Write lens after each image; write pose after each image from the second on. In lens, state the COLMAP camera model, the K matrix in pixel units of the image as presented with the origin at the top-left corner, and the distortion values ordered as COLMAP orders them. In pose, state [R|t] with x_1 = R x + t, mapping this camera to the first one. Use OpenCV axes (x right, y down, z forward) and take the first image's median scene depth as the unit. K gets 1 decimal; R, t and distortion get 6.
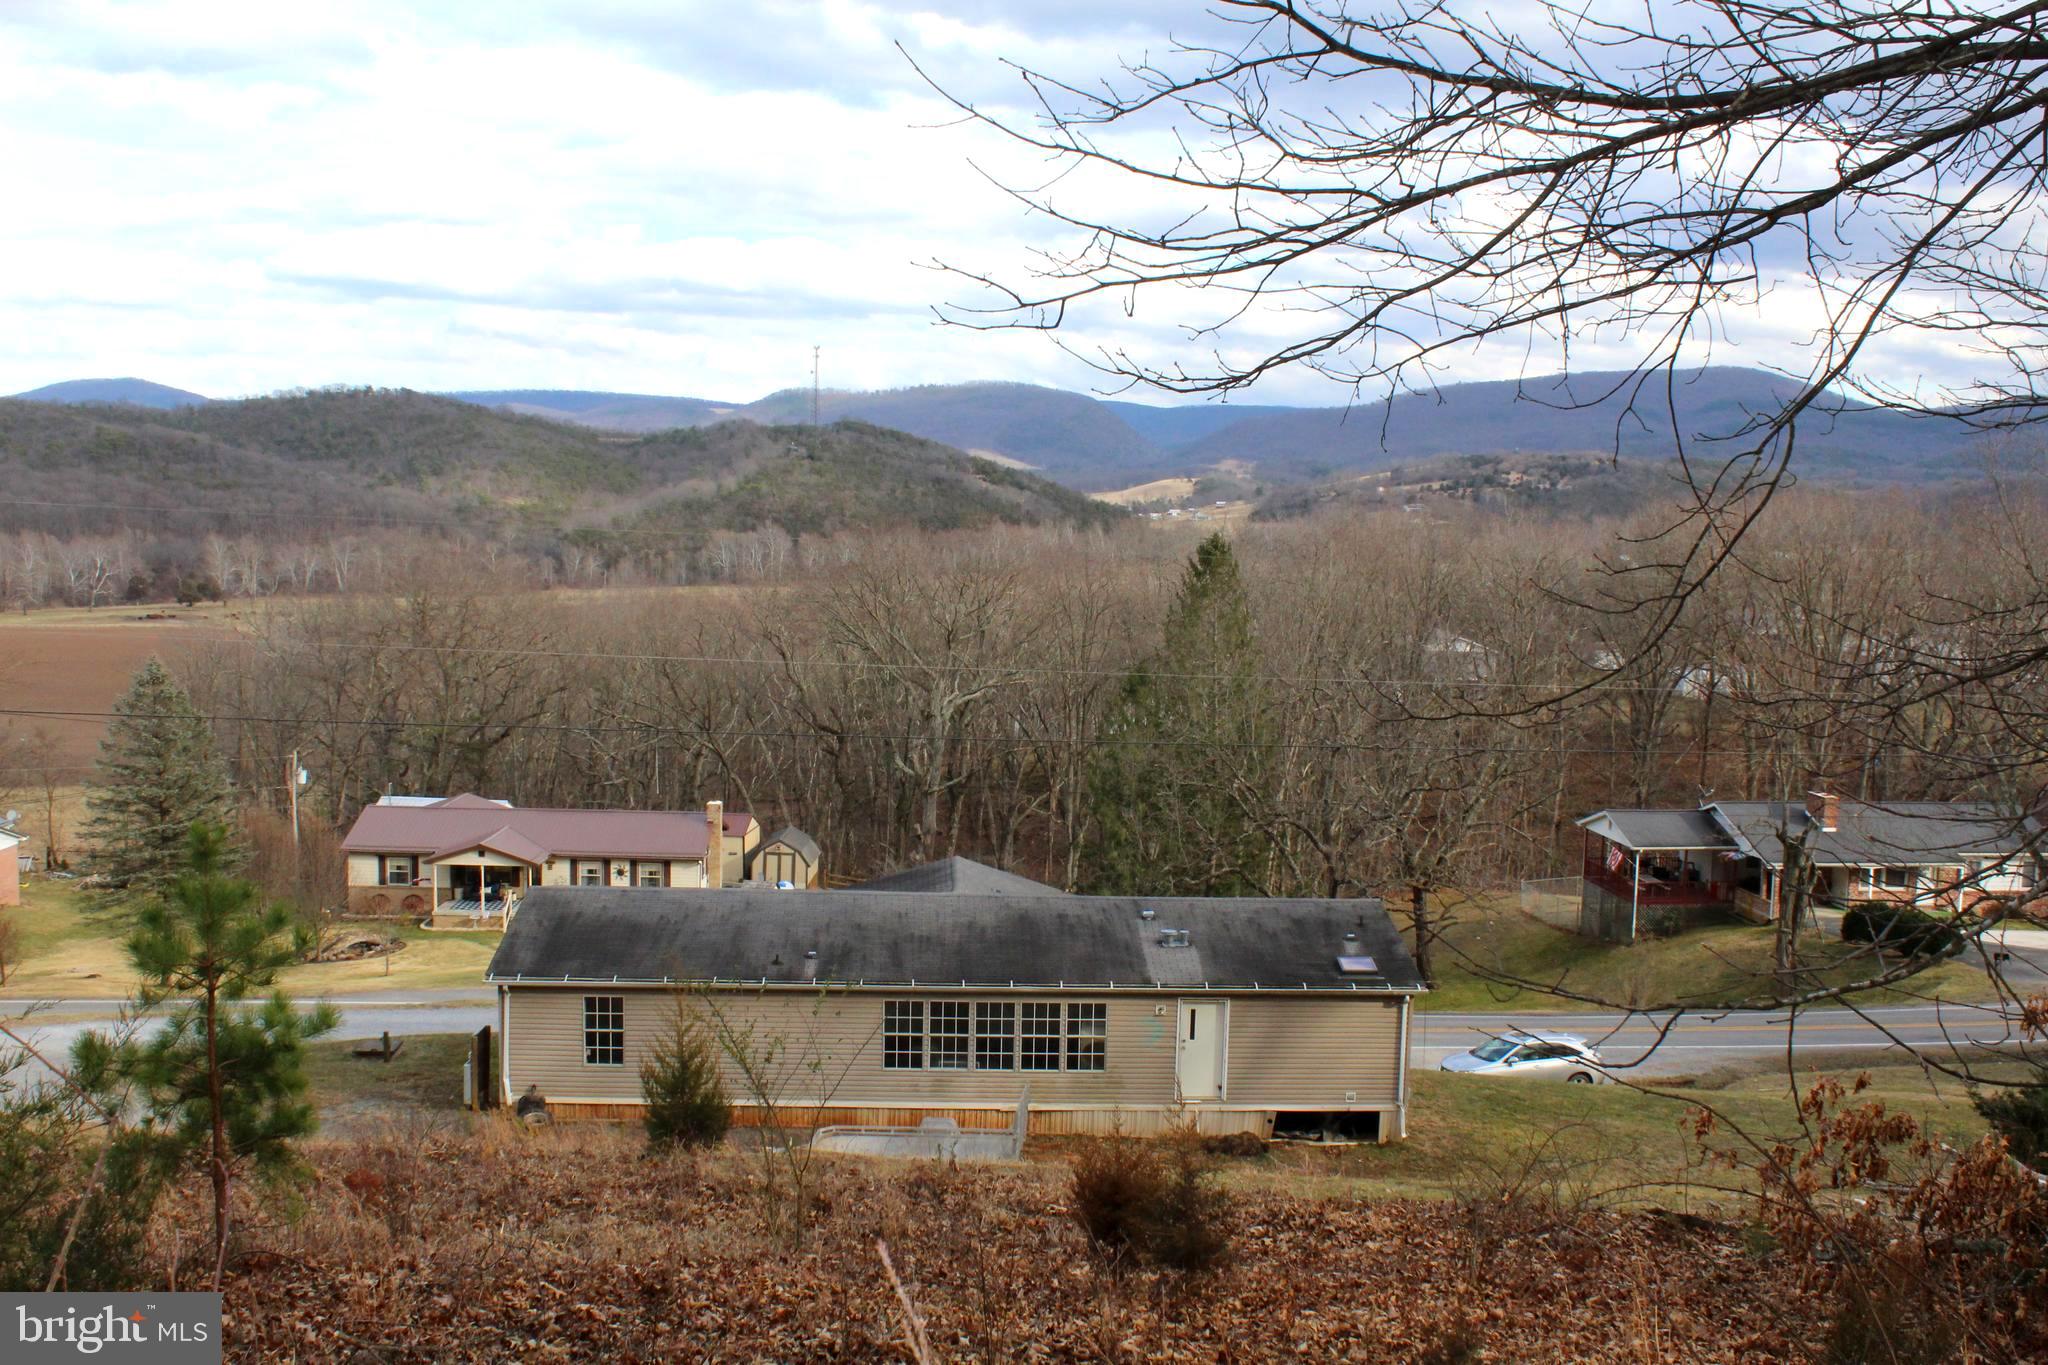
lens RADIAL K [[2049.3, 0, 1025.9], [0, 2049.3, 684.4], [0, 0, 1]] dist [-0.075661, 0.000000]
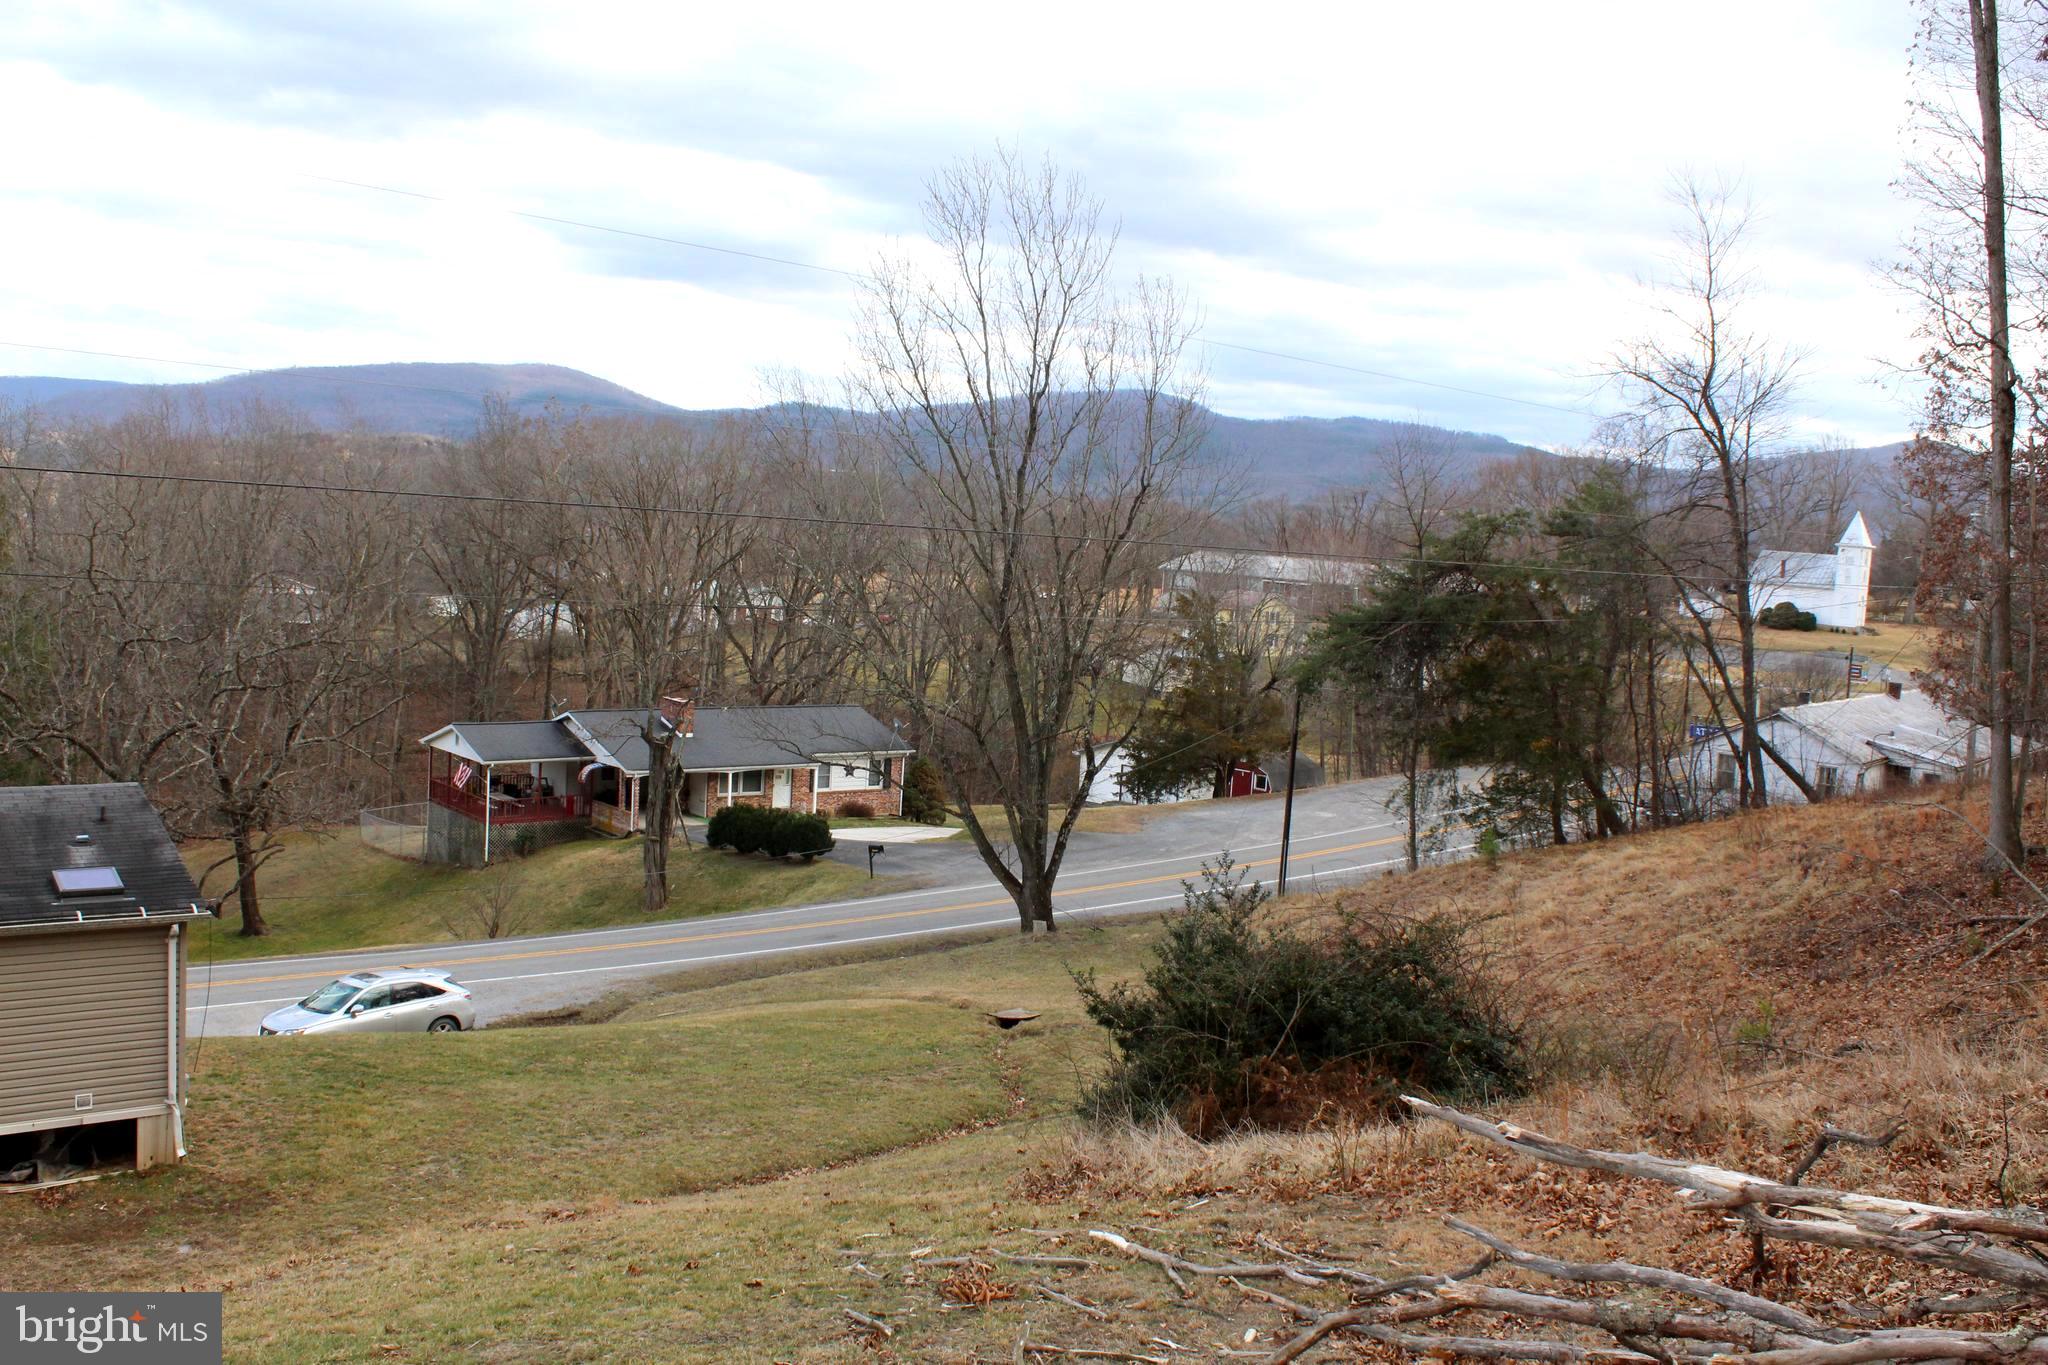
lens RADIAL K [[1858.6, 0, 1019.8], [0, 1858.6, 684.0], [0, 0, 1]] dist [-0.101218, 0.000000]
pose [[0.833273, -0.022902, 0.552387, 0.048728], [0.014168, 0.999698, 0.020075, 0.035979], [-0.552680, -0.008902, 0.833346, 0.200931]]
